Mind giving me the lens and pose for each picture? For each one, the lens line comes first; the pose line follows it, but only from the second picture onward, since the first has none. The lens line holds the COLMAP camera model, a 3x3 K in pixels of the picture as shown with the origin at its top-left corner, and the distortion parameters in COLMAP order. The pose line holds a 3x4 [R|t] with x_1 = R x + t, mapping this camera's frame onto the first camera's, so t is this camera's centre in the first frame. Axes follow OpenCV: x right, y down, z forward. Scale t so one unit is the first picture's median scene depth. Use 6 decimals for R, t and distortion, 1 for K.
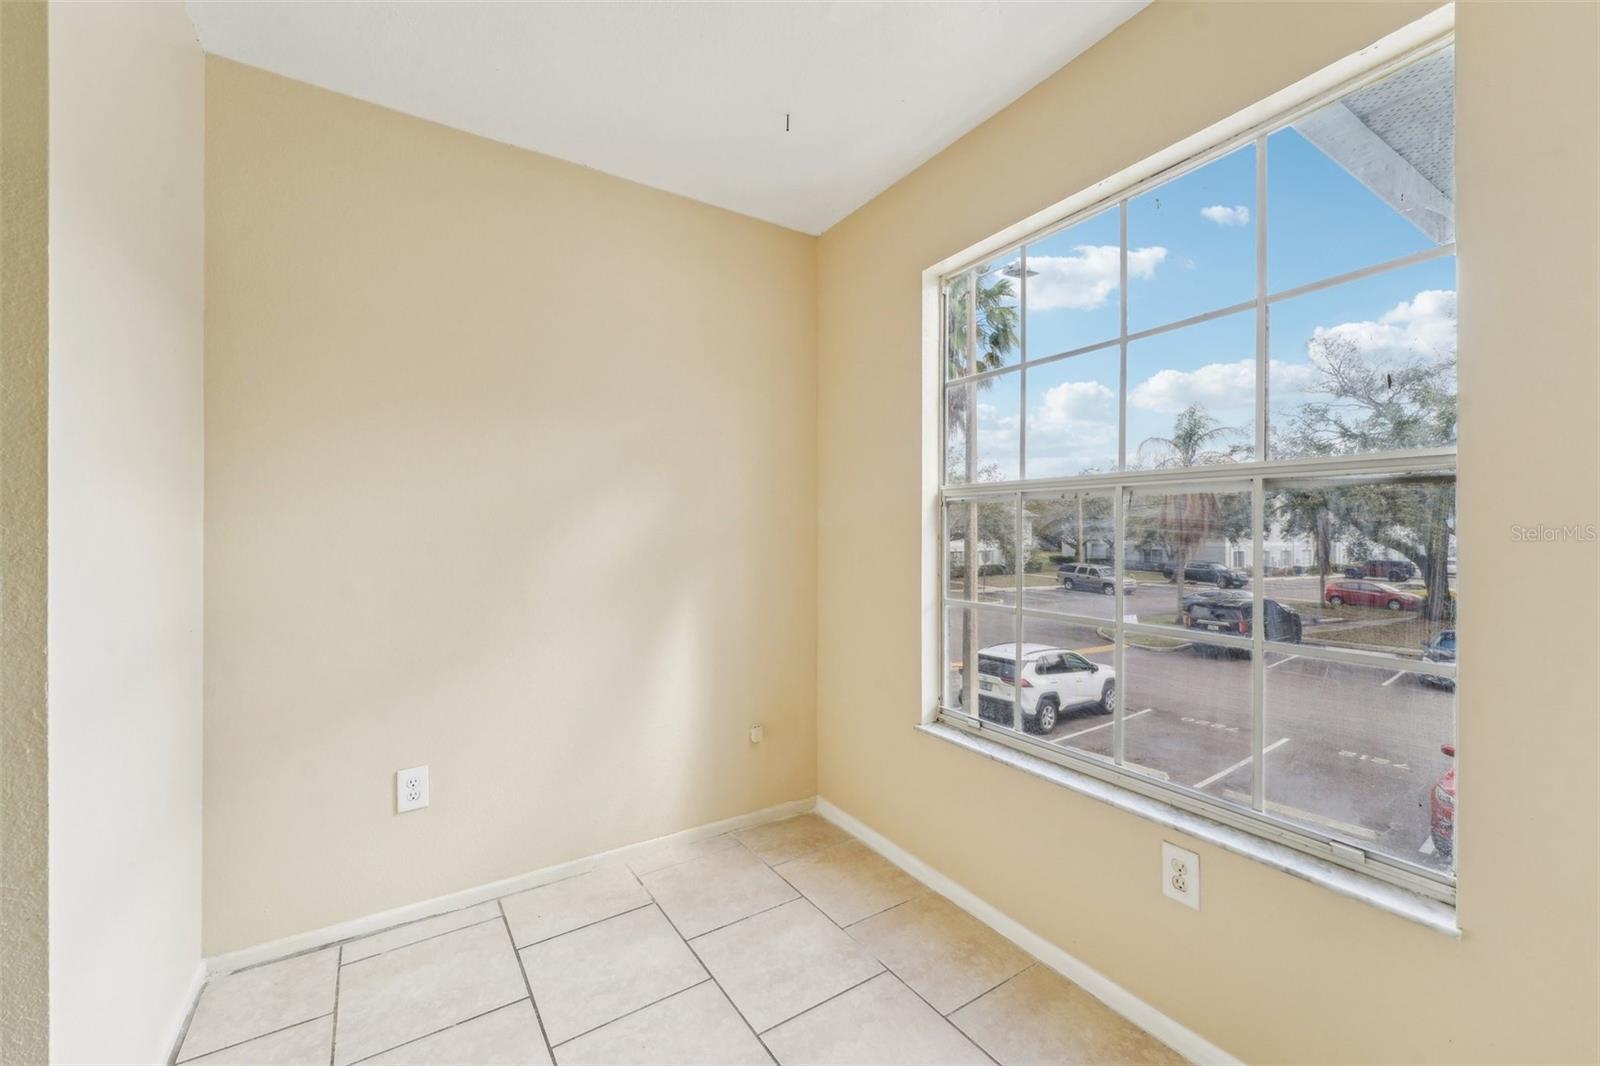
lens RADIAL K [[640.9, 0, 793.3], [0, 640.9, 526.5], [0, 0, 1]] dist [0.015260, -0.006200]
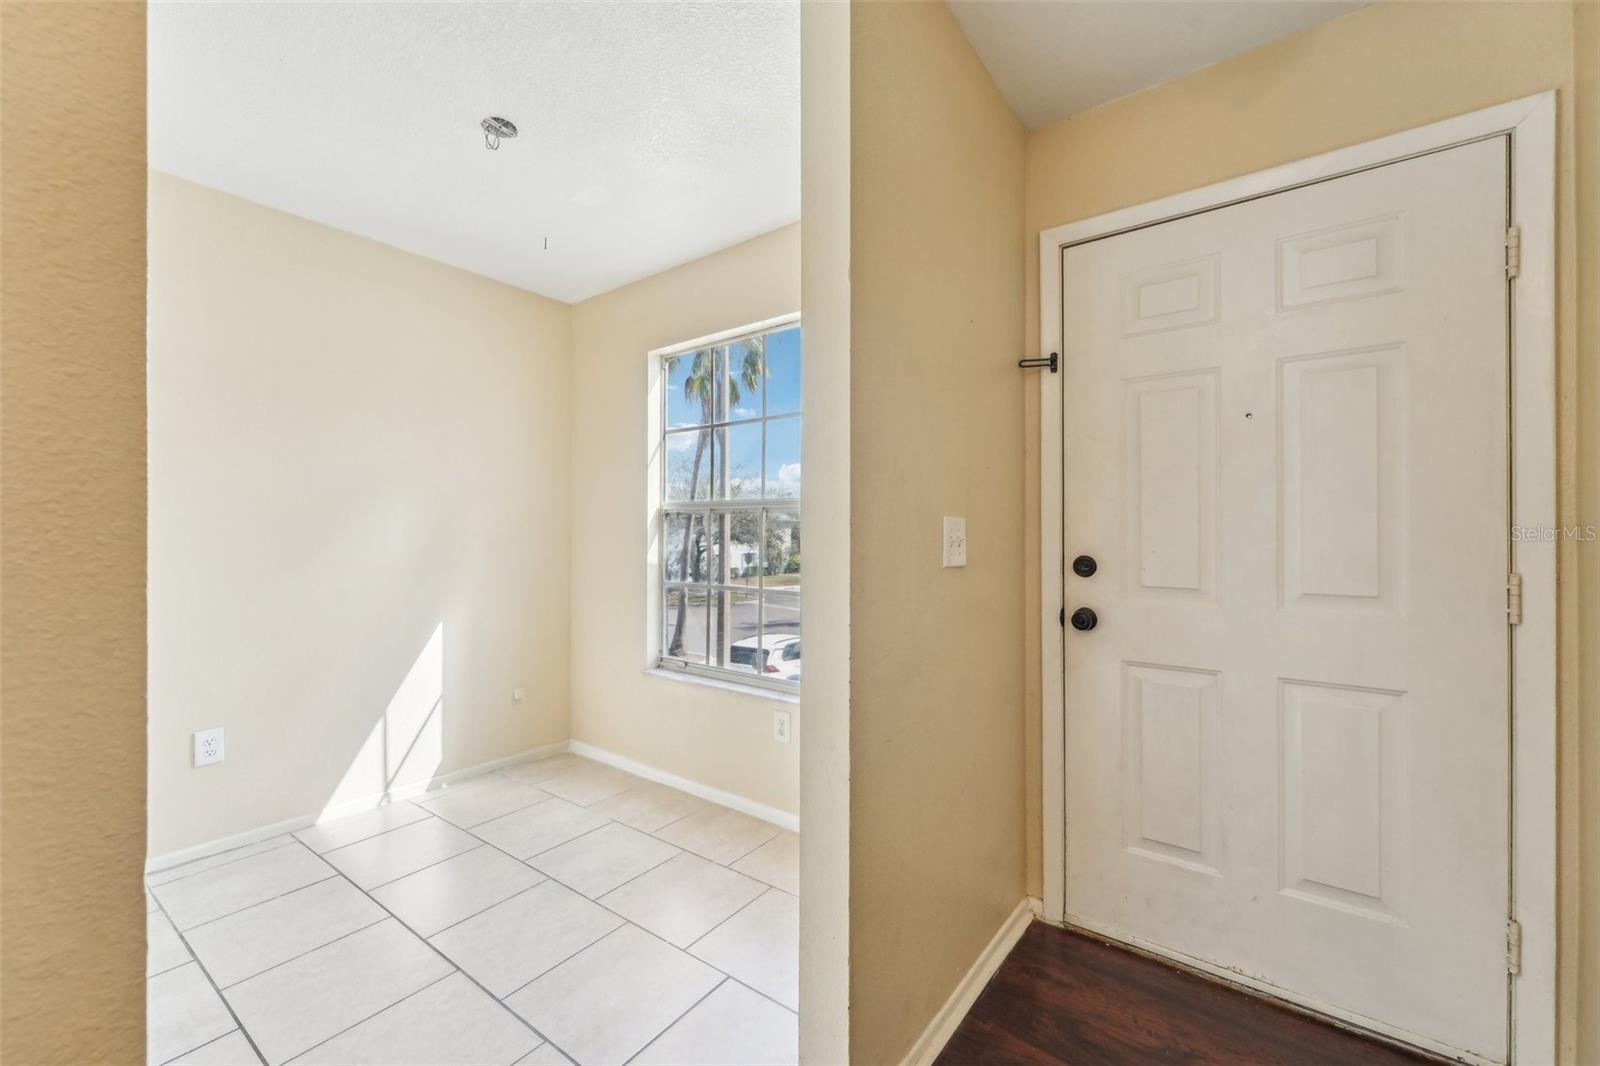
lens RADIAL K [[630.4, 0, 792.6], [0, 630.4, 532.3], [0, 0, 1]] dist [0.018625, 0.000026]
pose [[0.935964, 0.001817, 0.352091, 0.008055], [-0.003174, 0.999990, 0.003276, -0.002057], [-0.352082, -0.004184, 0.935960, -0.424294]]
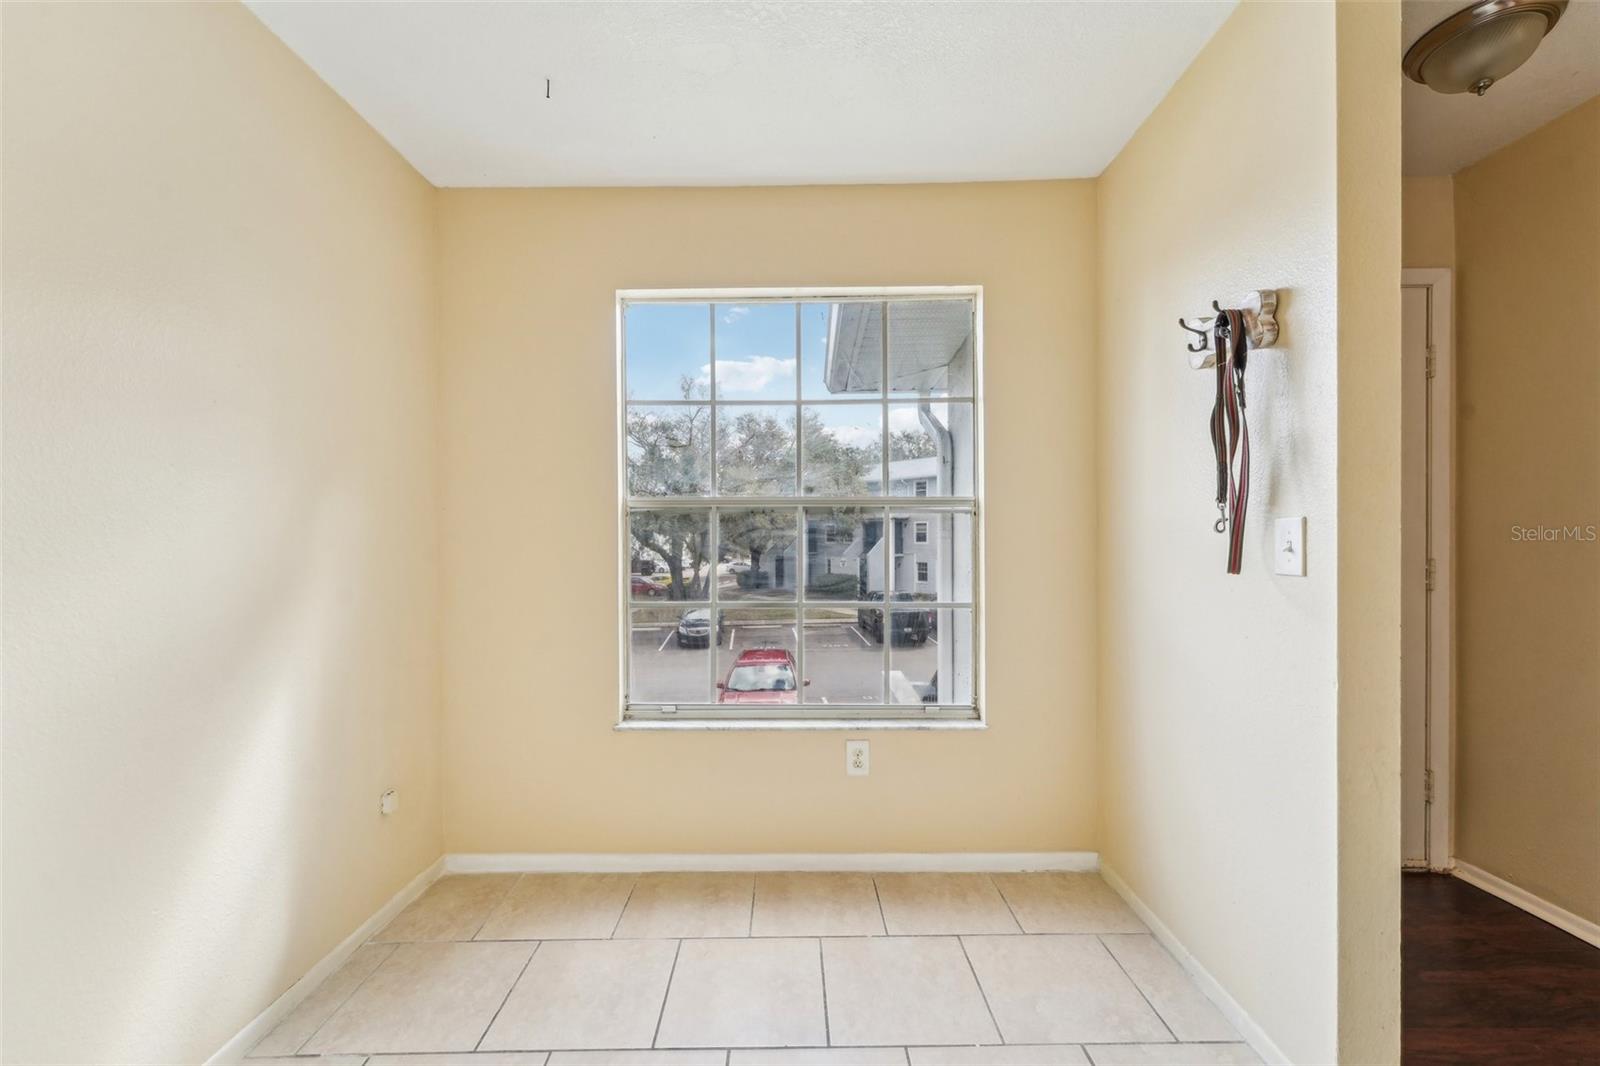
lens RADIAL K [[630.6, 0, 799.1], [0, 630.6, 538.0], [0, 0, 1]] dist [0.014966, -0.005812]
pose [[0.543651, -0.005992, 0.839290, -0.497311], [0.002420, 0.999982, 0.005572, 0.000545], [-0.839308, -0.000998, 0.543656, 0.192679]]
